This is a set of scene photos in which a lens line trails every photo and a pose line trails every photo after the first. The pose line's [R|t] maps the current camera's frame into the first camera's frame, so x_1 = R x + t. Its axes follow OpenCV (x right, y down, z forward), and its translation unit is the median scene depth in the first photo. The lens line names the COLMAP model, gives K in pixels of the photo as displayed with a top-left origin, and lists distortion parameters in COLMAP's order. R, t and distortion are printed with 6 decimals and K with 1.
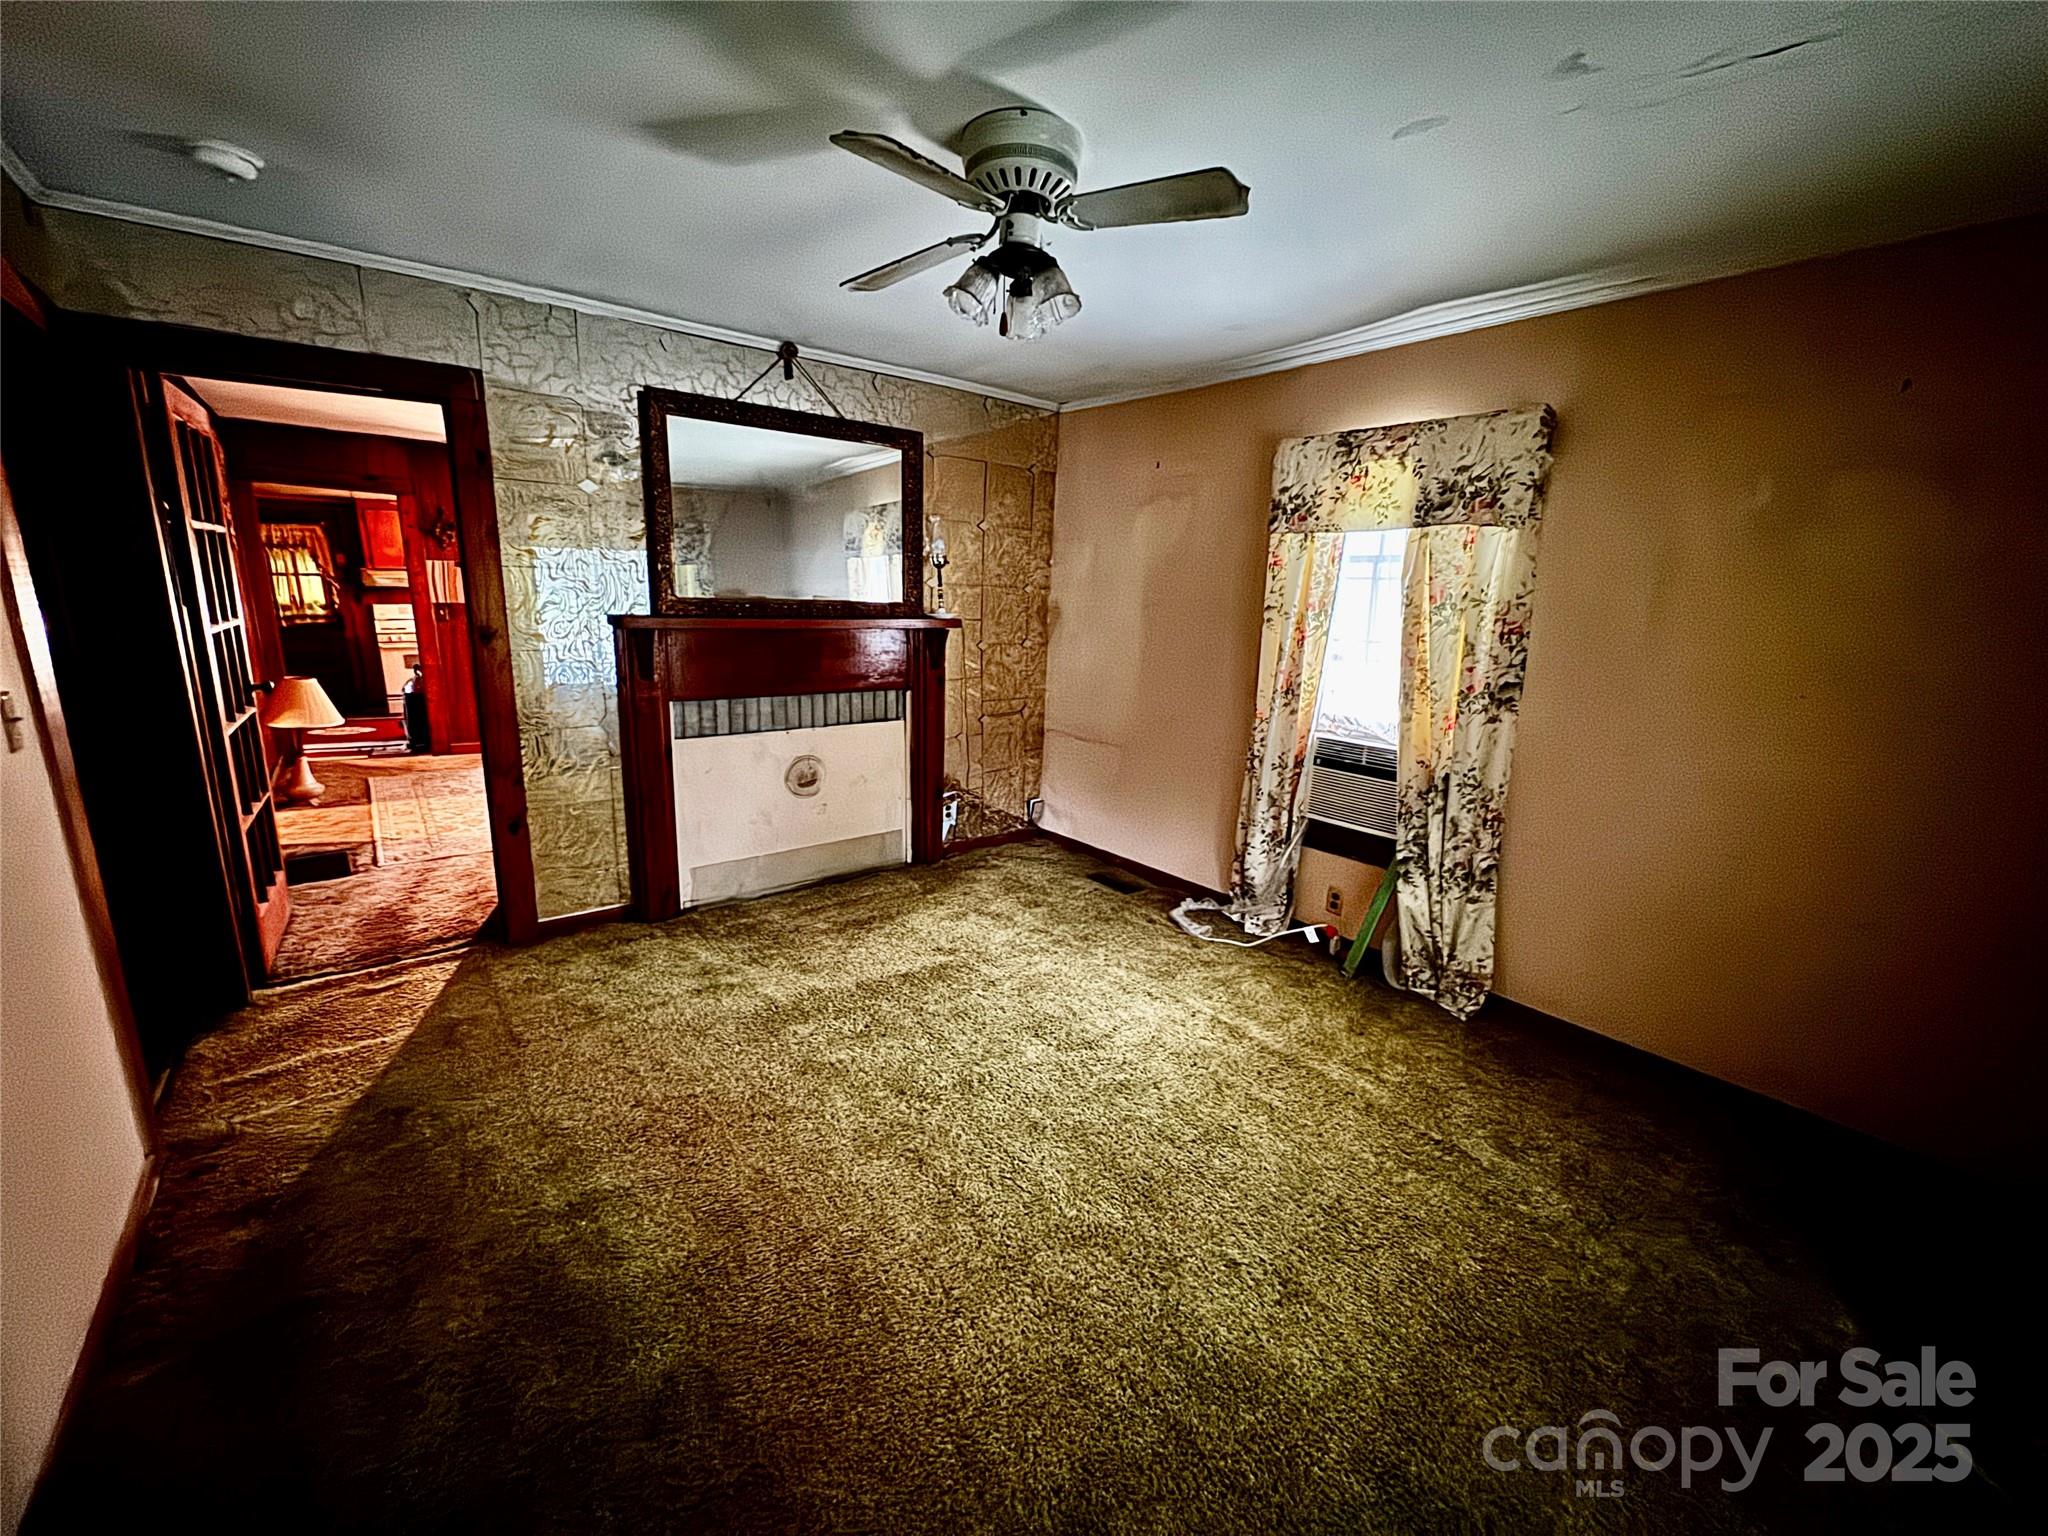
lens RADIAL K [[821.0, 0, 1024.0], [0, 821.0, 768.0], [0, 0, 1]] dist [0.000874, 0.000085]
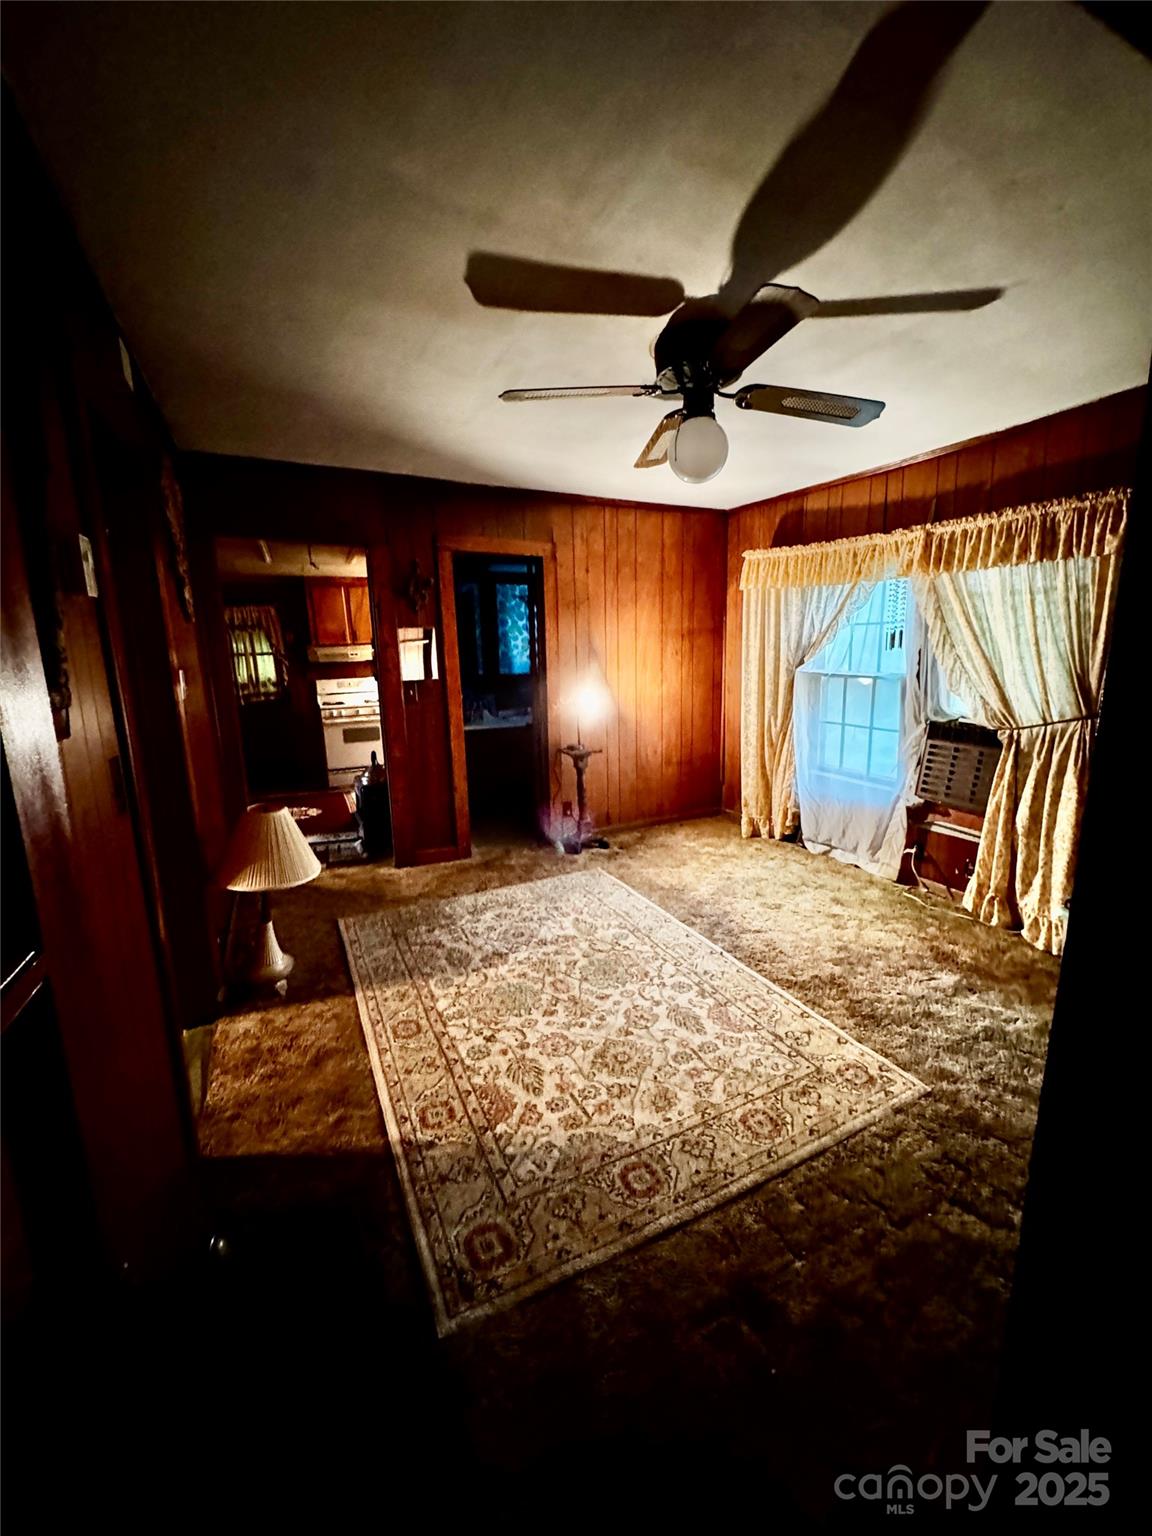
lens RADIAL K [[620.0, 0, 576.0], [0, 620.0, 768.0], [0, 0, 1]] dist [-0.008551, 0.000096]
pose [[0.972428, -0.003846, -0.233171, -0.326305], [-0.000394, 0.999835, -0.018136, -0.083068], [0.233203, 0.017728, 0.972267, 0.358552]]
